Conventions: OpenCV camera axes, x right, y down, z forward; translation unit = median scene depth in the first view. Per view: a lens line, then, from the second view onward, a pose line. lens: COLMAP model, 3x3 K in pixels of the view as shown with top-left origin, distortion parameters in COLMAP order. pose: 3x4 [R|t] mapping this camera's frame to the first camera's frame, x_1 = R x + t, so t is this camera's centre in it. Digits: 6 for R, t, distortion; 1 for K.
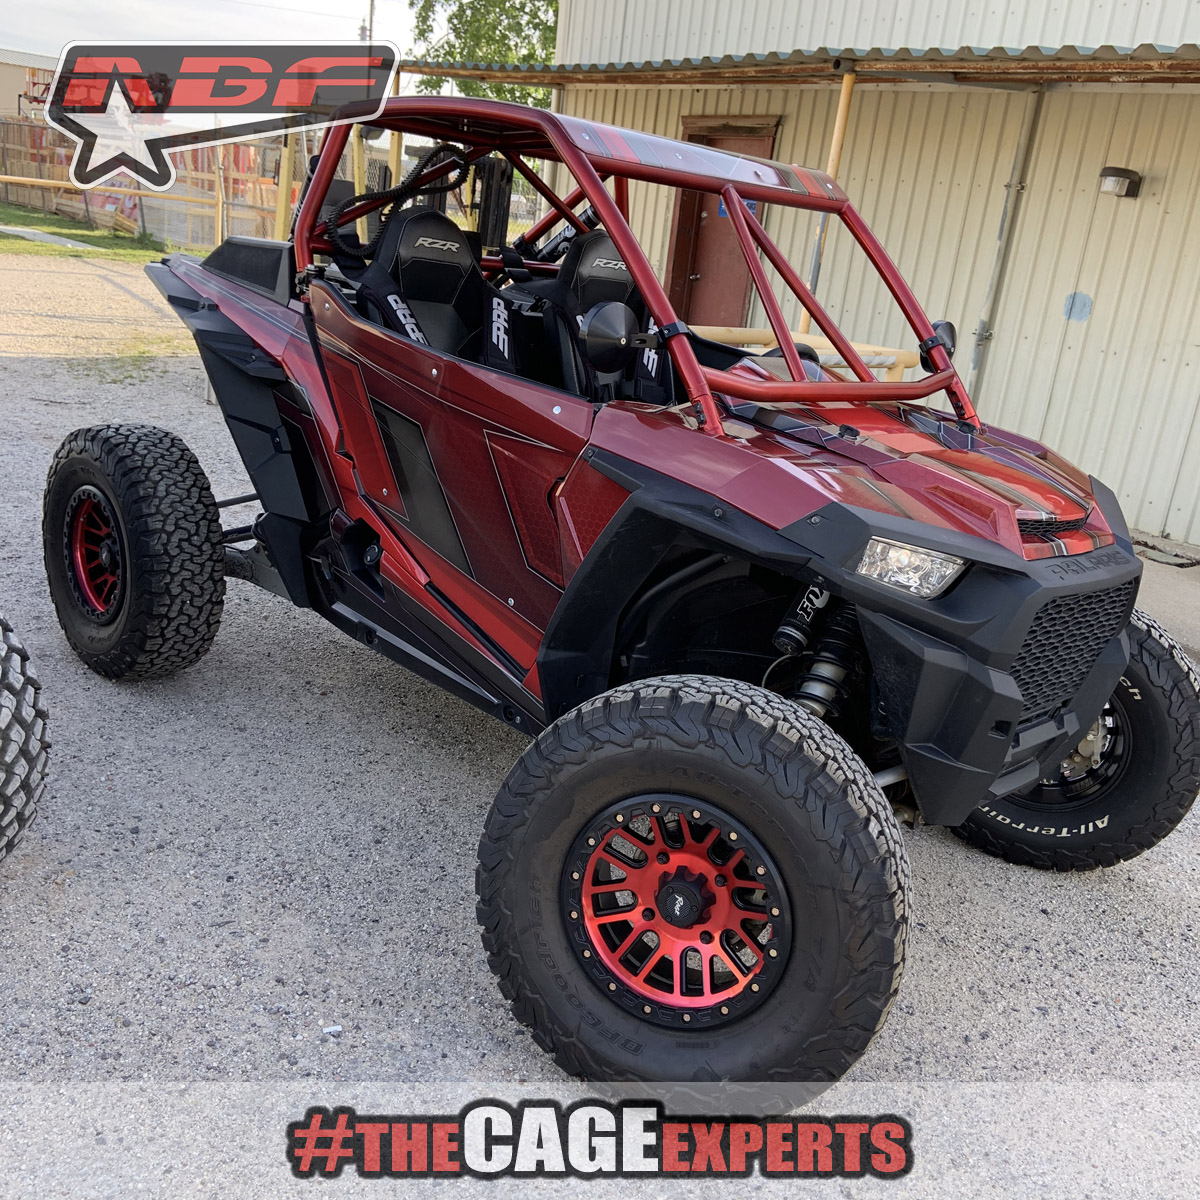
lens RADIAL K [[1228.2, 0, 614.2], [0, 1228.2, 589.3], [0, 0, 1]] dist [0.137235, -0.177063]
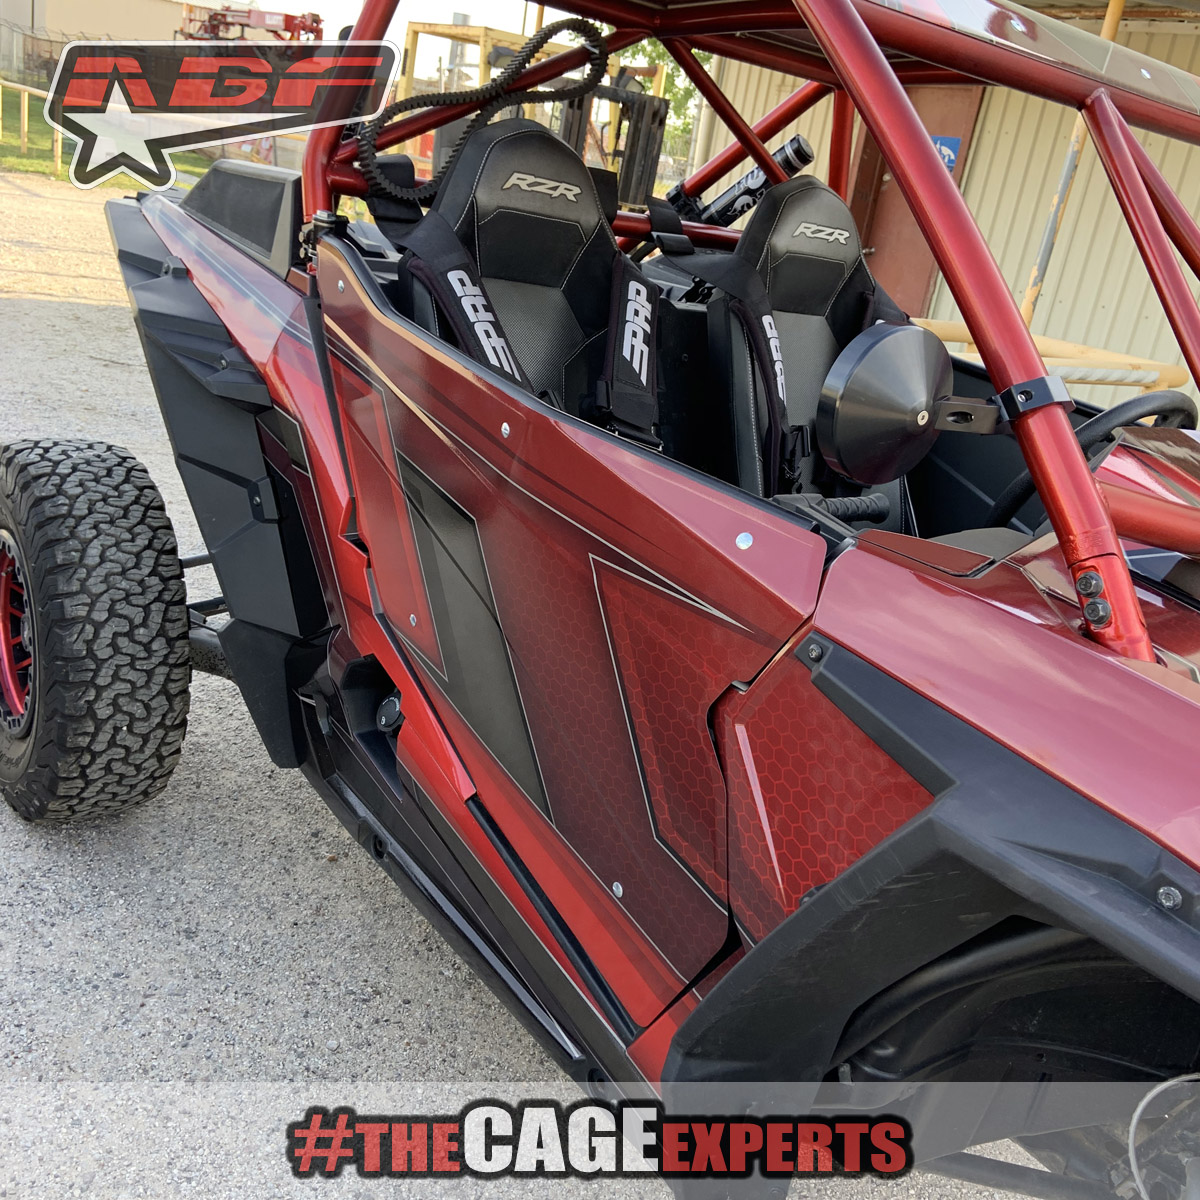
lens RADIAL K [[1228.2, 0, 614.2], [0, 1228.2, 589.3], [0, 0, 1]] dist [0.137235, -0.177063]
pose [[0.992841, 0.076639, -0.091614, -0.036891], [-0.074165, 0.996791, 0.030110, -0.099133], [0.093628, -0.023100, 0.995339, 0.379466]]
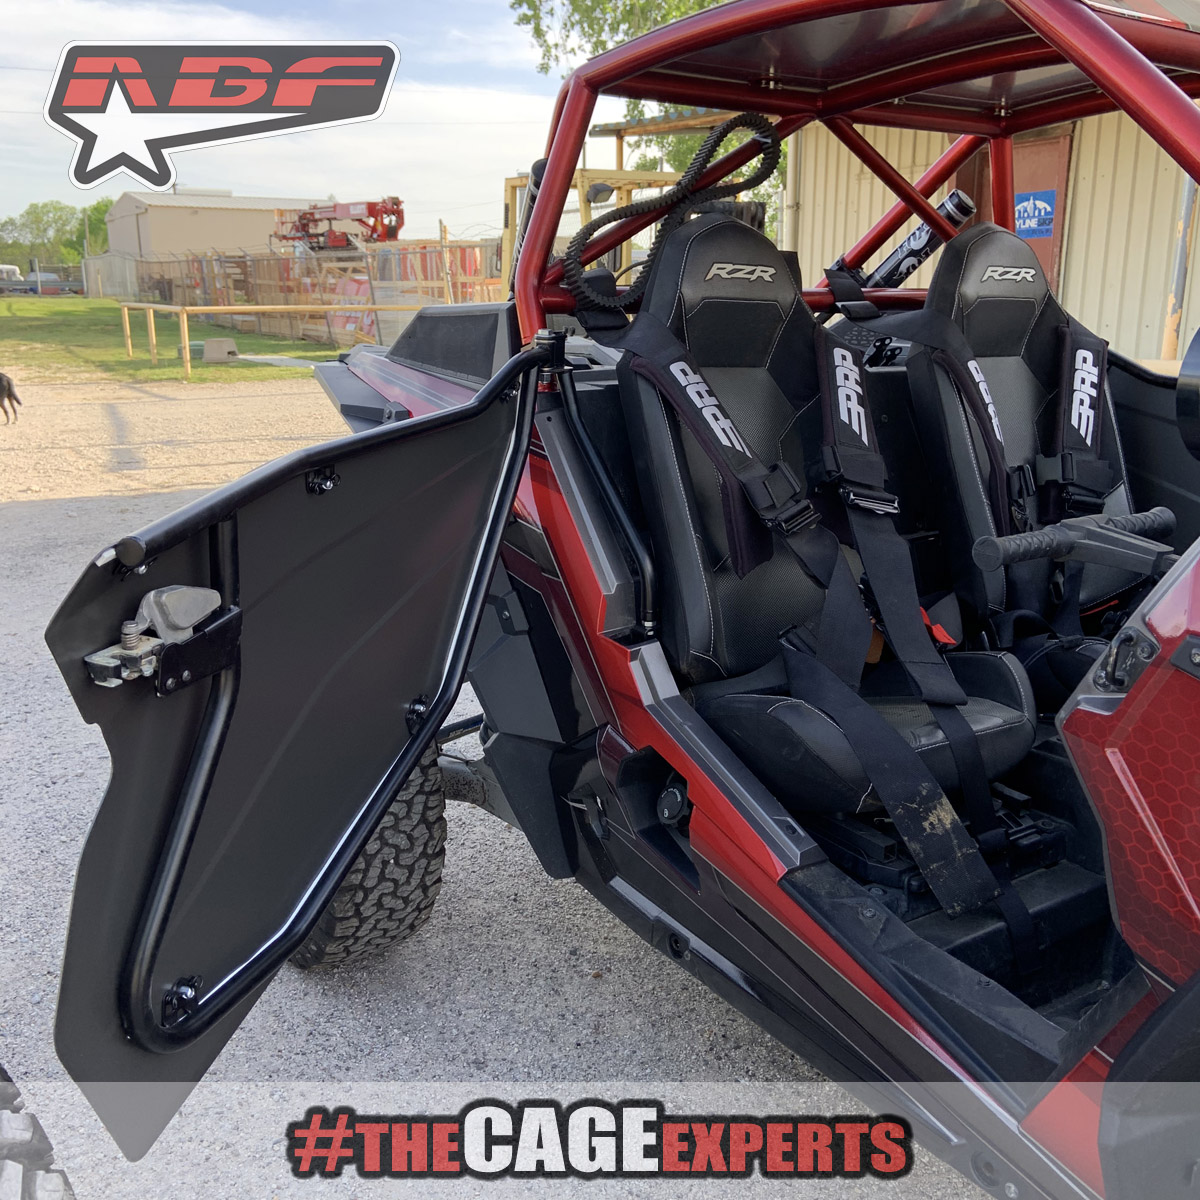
lens RADIAL K [[1229.3, 0, 604.8], [0, 1229.3, 579.0], [0, 0, 1]] dist [0.130255, -0.158286]
pose [[0.977708, -0.077611, -0.195098, -0.093342], [0.065035, 0.995420, -0.070067, -0.084012], [0.199642, 0.055817, 0.978278, 0.373384]]
